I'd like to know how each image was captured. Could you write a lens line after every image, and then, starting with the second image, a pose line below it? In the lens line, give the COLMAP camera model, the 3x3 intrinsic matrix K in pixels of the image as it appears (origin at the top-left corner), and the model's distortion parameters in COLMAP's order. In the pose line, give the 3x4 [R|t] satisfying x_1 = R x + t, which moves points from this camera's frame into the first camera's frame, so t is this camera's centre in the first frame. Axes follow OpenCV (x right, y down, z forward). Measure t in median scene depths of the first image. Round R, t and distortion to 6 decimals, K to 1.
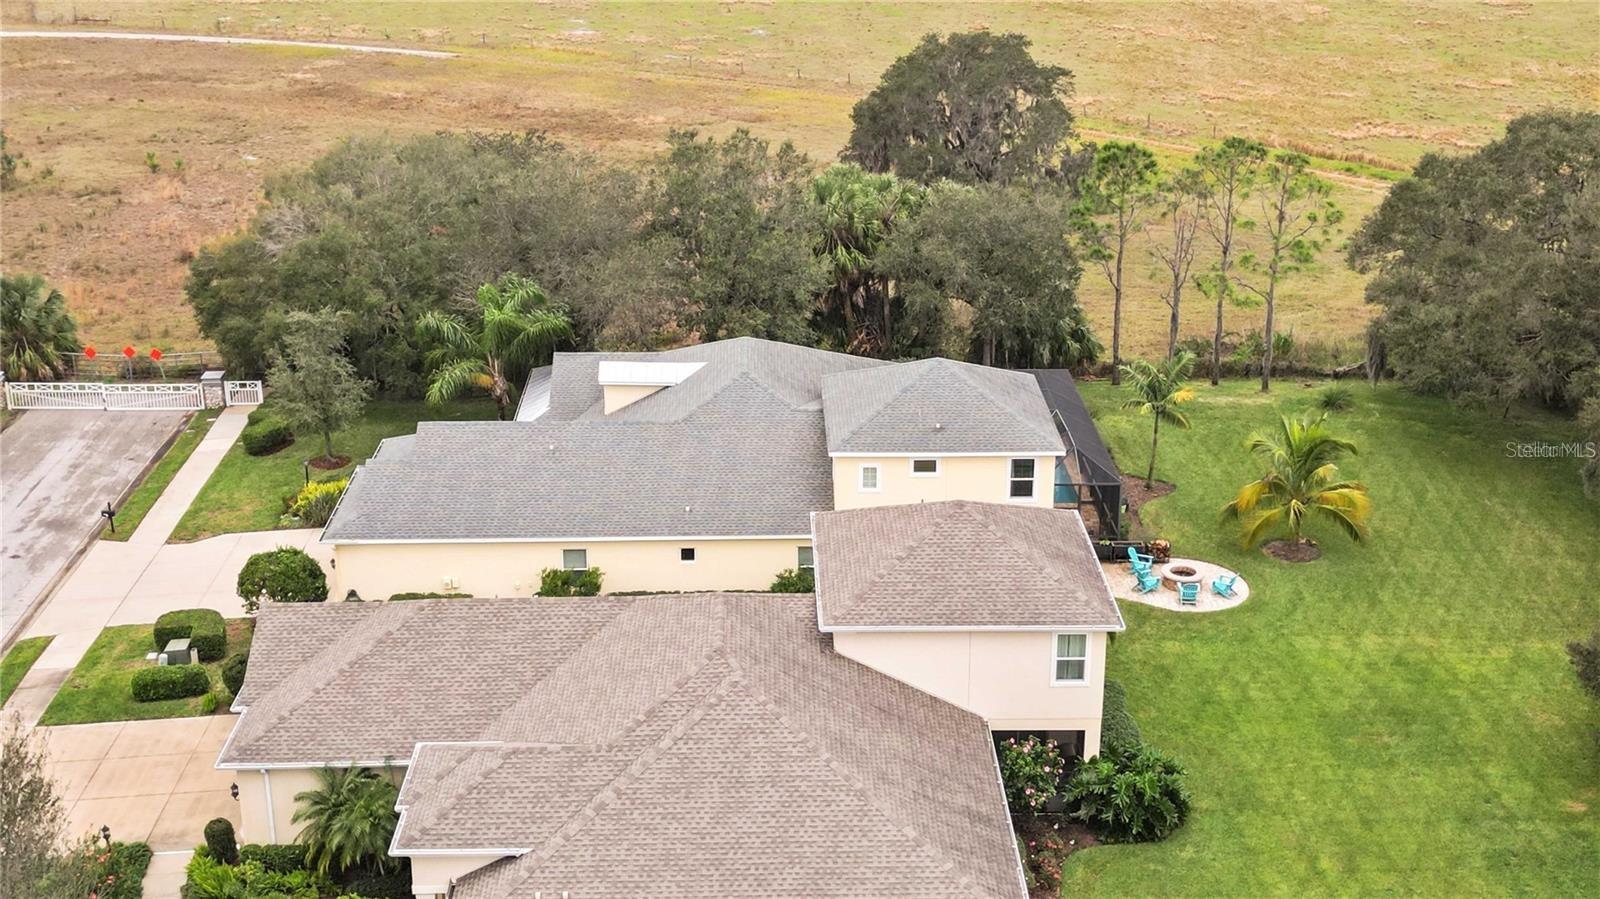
lens RADIAL K [[1978.2, 0, 806.6], [0, 1978.2, 446.7], [0, 0, 1]] dist [0.143203, -0.405535]
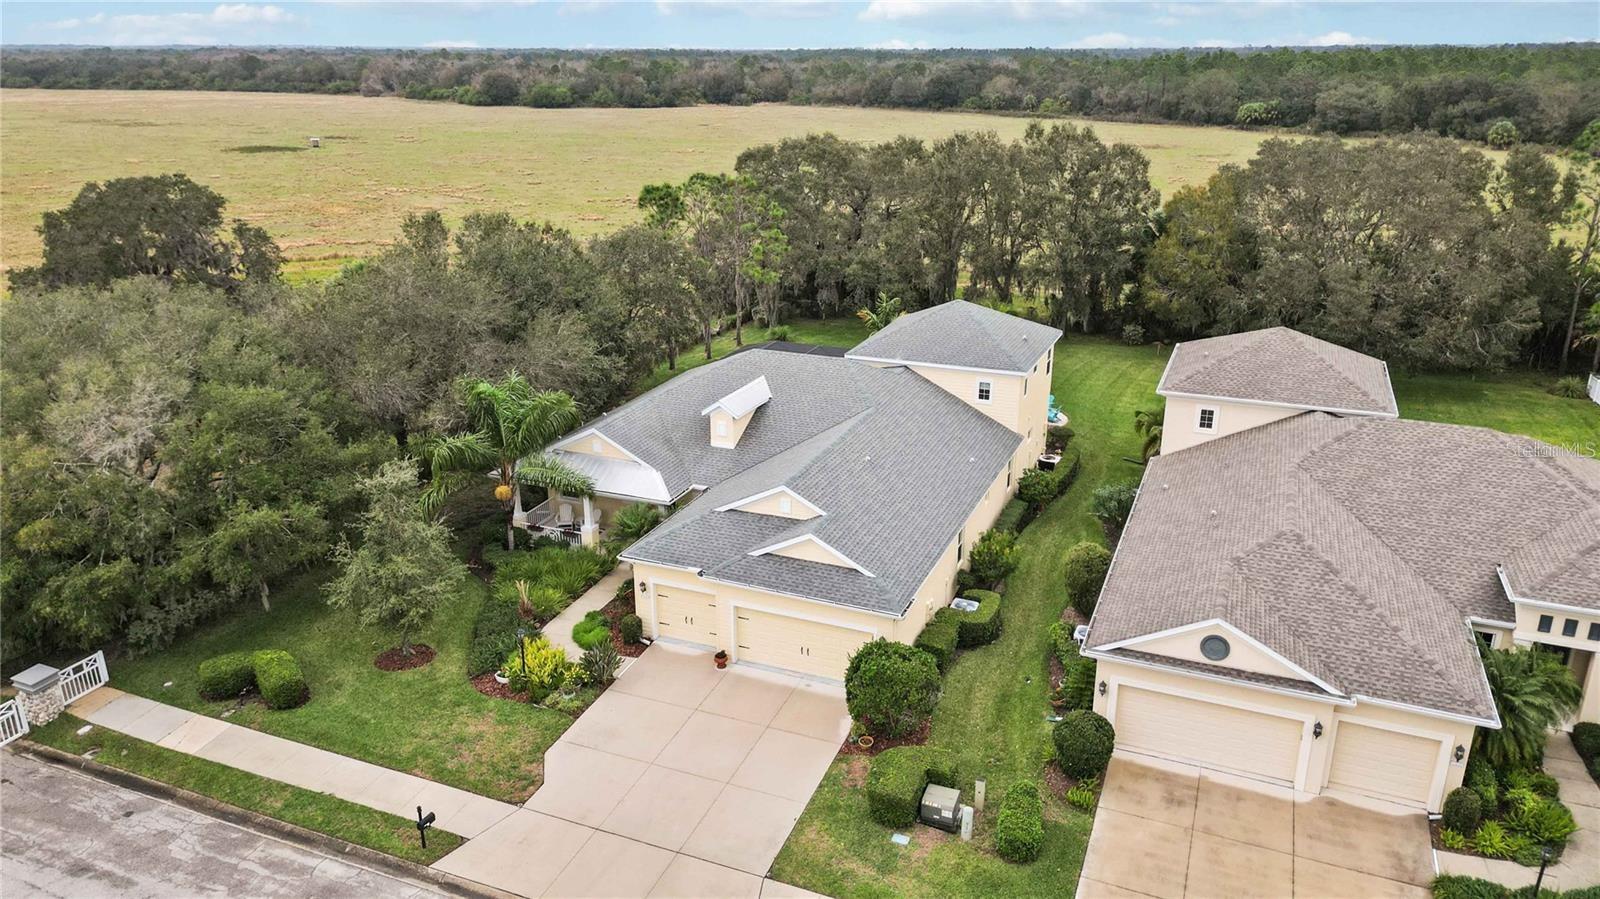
lens RADIAL K [[1121.8, 0, 803.2], [0, 1121.8, 449.6], [0, 0, 1]] dist [0.053134, -0.044797]
pose [[0.404274, -0.306235, 0.861848, -0.550969], [0.317255, 0.930733, 0.181895, -0.103190], [-0.857853, 0.199890, 0.473425, 0.655155]]
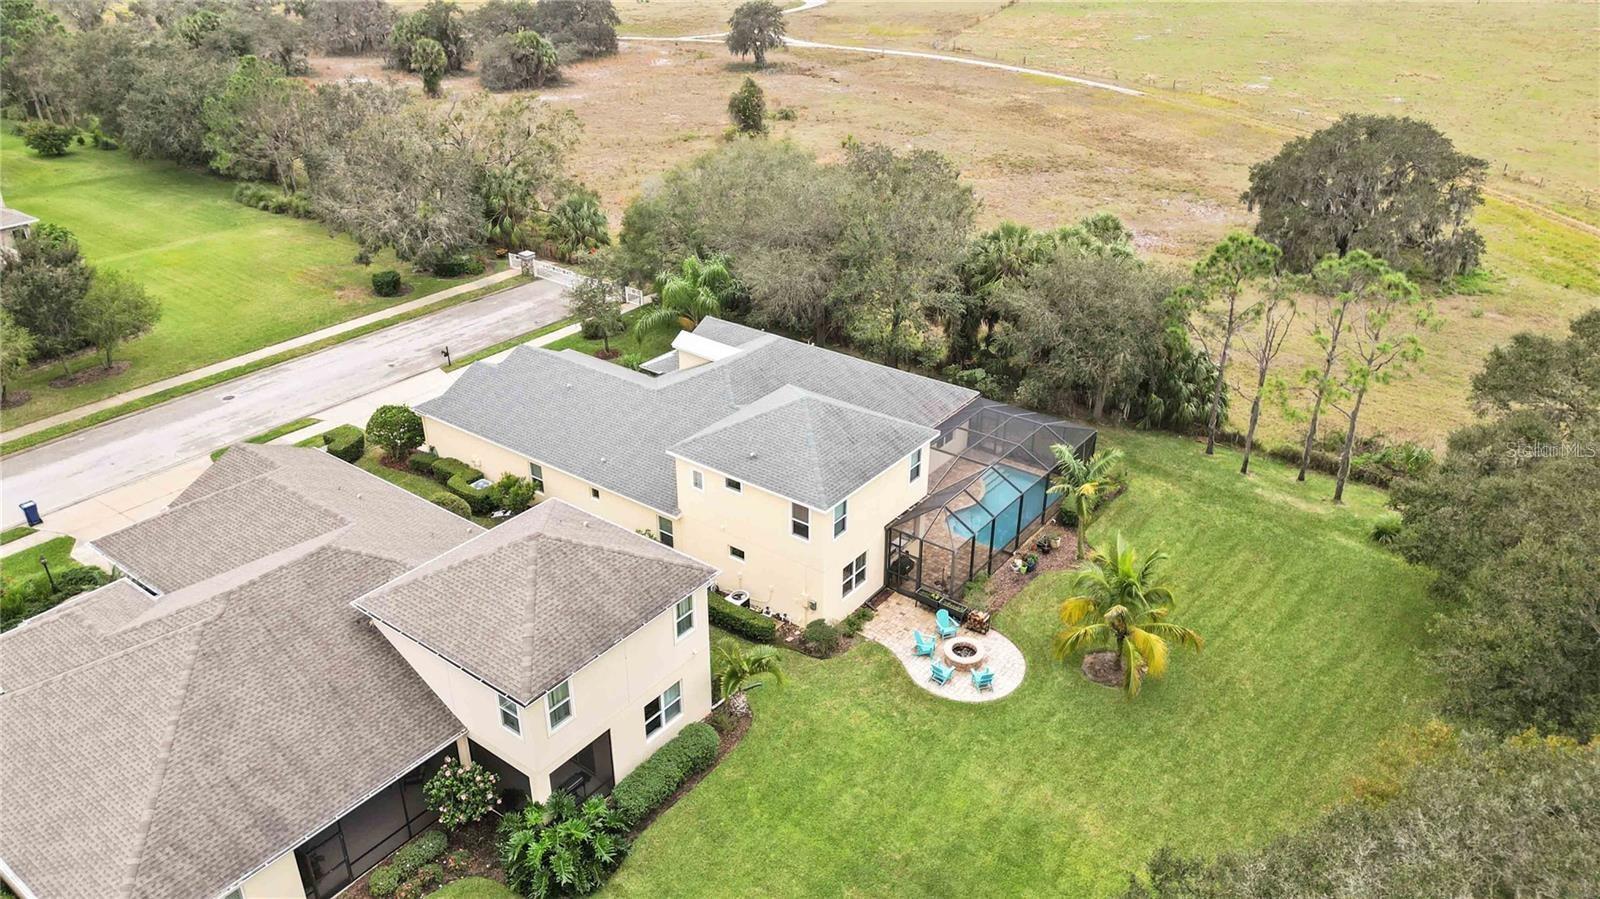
lens RADIAL K [[1121.8, 0, 803.2], [0, 1121.8, 449.6], [0, 0, 1]] dist [0.053134, -0.044797]
pose [[0.785233, 0.285511, -0.549447, 0.369014], [-0.215569, 0.957890, 0.189675, -0.118115], [0.580465, -0.030496, 0.813714, 0.409359]]
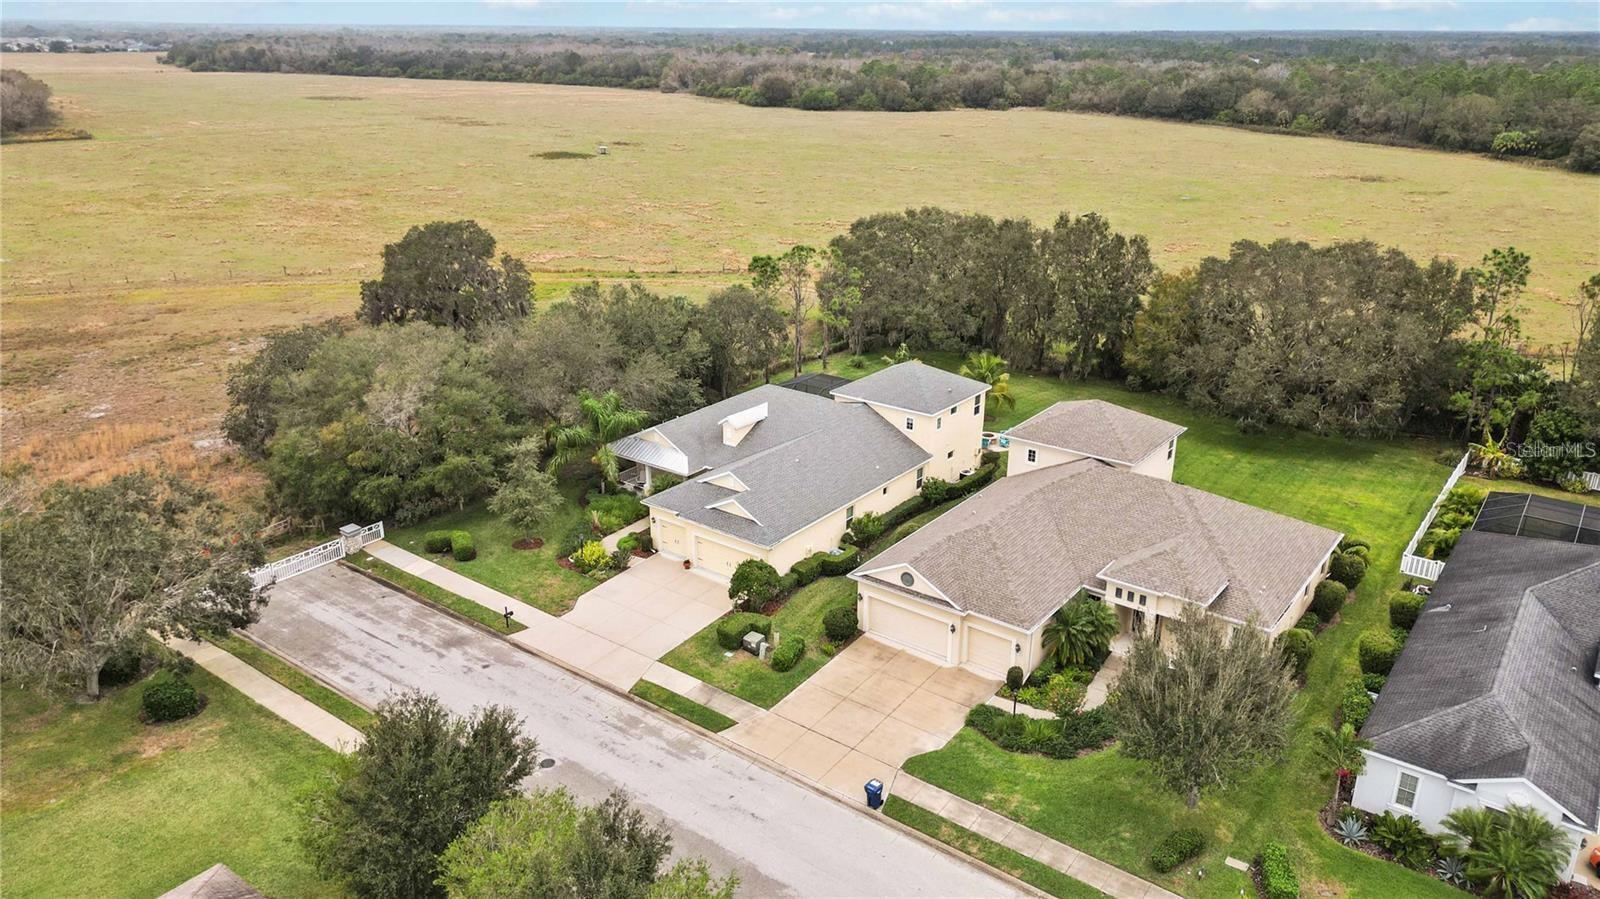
lens RADIAL K [[1118.8, 0, 804.6], [0, 1118.8, 453.1], [0, 0, 1]] dist [0.077065, -0.090983]
pose [[0.617538, -0.272988, 0.737648, -0.719454], [0.265528, 0.955136, 0.131183, -0.112460], [-0.740366, 0.114856, 0.662319, 0.311745]]
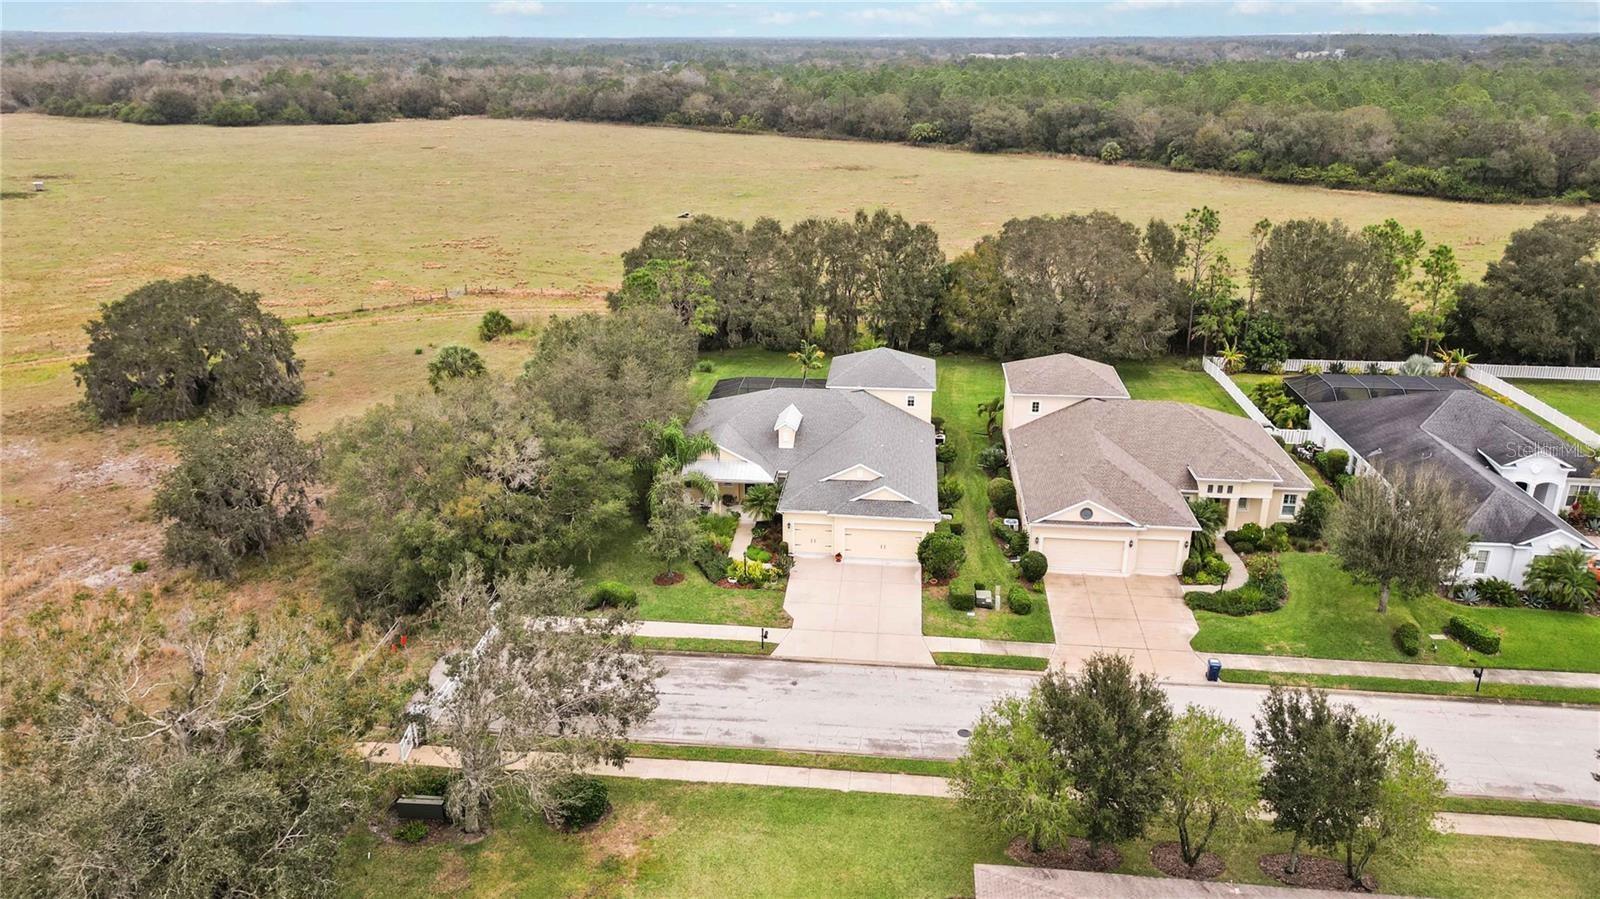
lens RADIAL K [[1121.8, 0, 803.2], [0, 1121.8, 449.6], [0, 0, 1]] dist [0.053134, -0.044797]
pose [[0.121125, -0.341214, 0.932149, -0.972892], [0.341722, 0.895997, 0.283577, -0.278253], [-0.931963, 0.284187, 0.225128, 0.722490]]
